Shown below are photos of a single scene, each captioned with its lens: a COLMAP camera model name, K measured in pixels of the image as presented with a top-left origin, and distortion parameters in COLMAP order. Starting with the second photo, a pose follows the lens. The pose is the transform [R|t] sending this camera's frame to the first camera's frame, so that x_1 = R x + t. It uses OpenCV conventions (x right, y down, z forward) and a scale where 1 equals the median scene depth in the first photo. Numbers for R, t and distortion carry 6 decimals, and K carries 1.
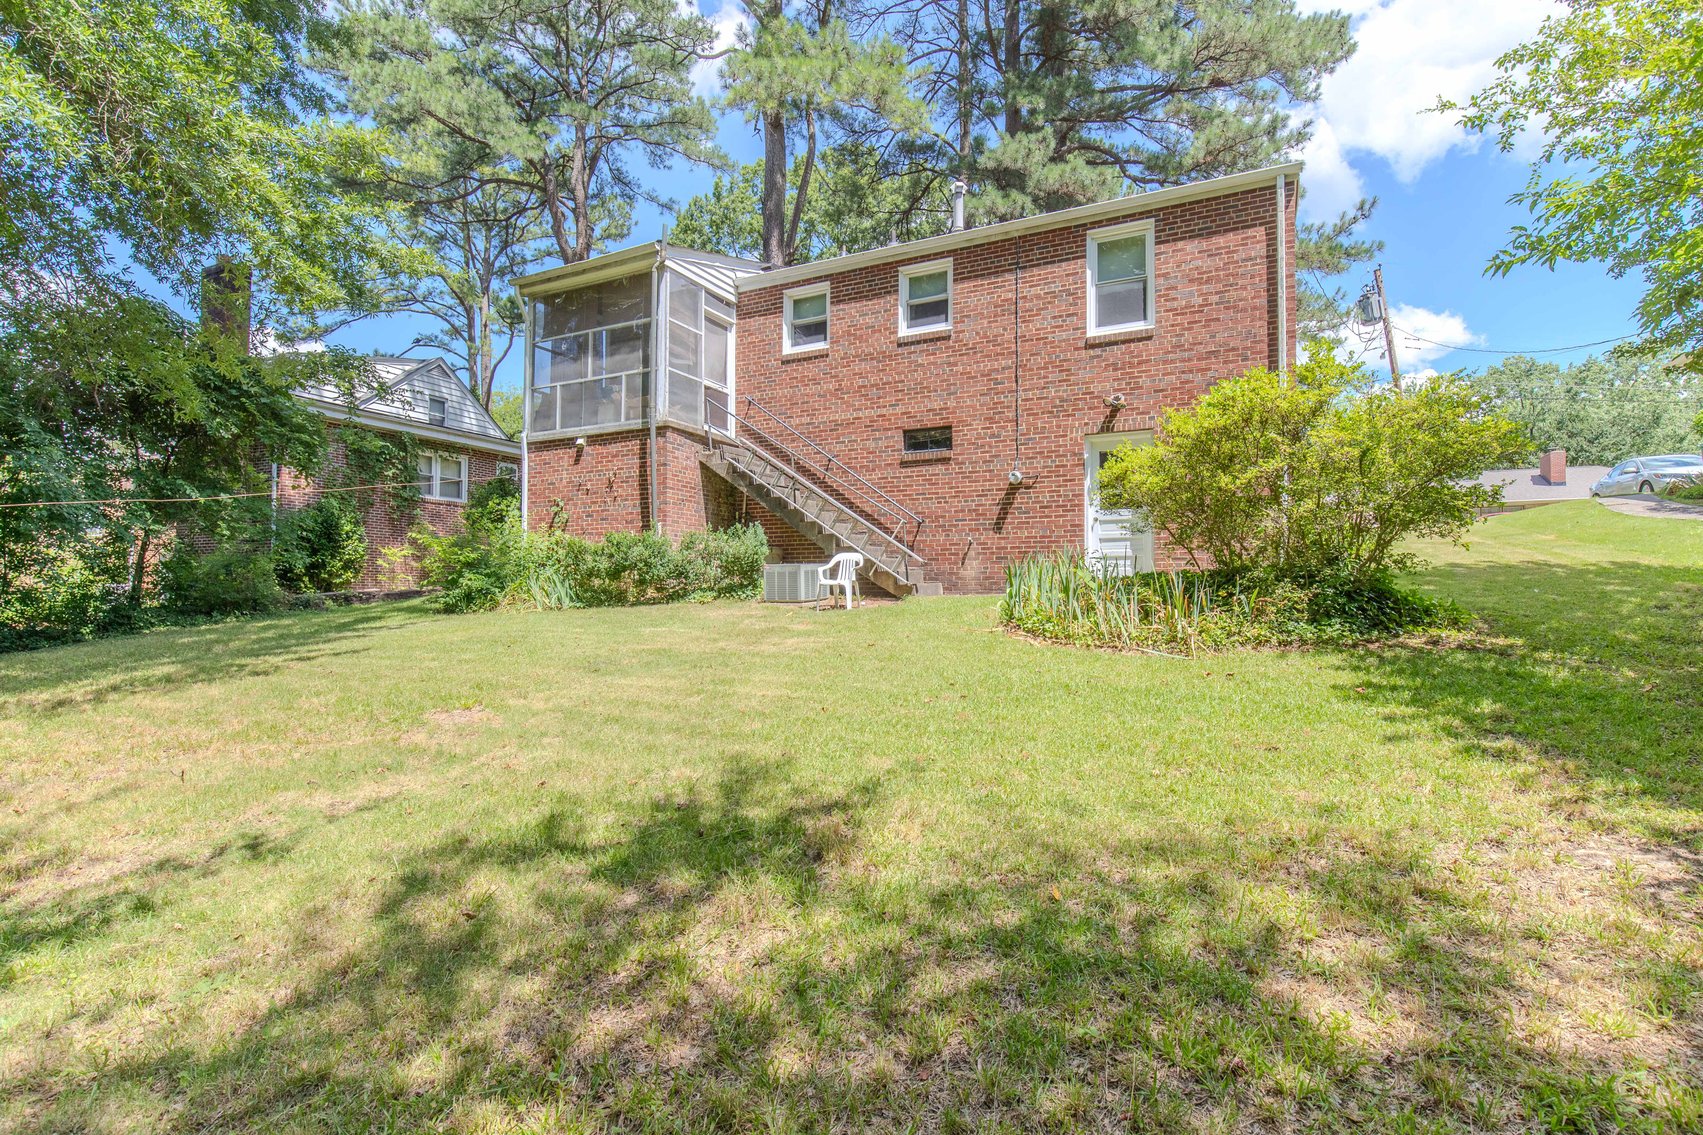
lens RADIAL K [[834.9, 0, 859.9], [0, 834.9, 574.6], [0, 0, 1]] dist [0.000773, 0.000573]
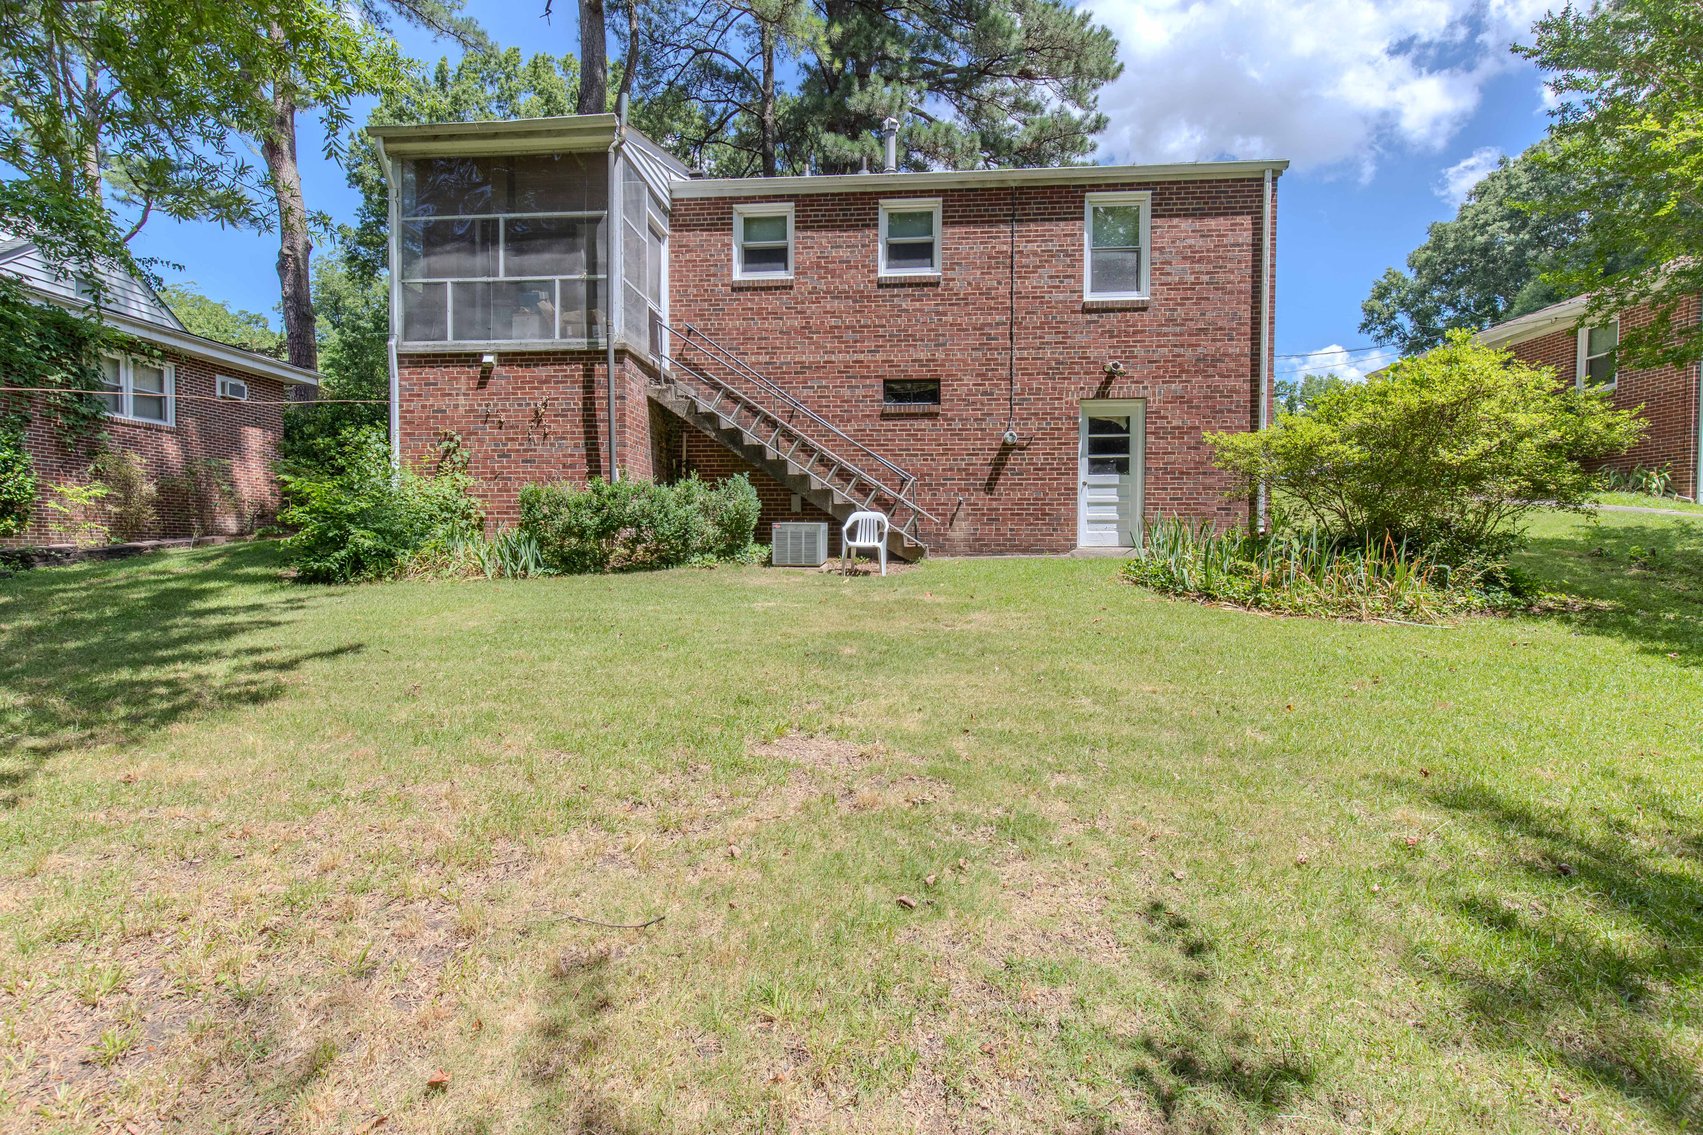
lens RADIAL K [[802.6, 0, 849.9], [0, 802.6, 568.5], [0, 0, 1]] dist [0.009565, -0.001495]
pose [[0.925044, -0.006712, 0.379800, -0.349489], [-0.012841, 0.998720, 0.048926, -0.006437], [-0.379642, -0.050136, 0.923774, 0.191946]]
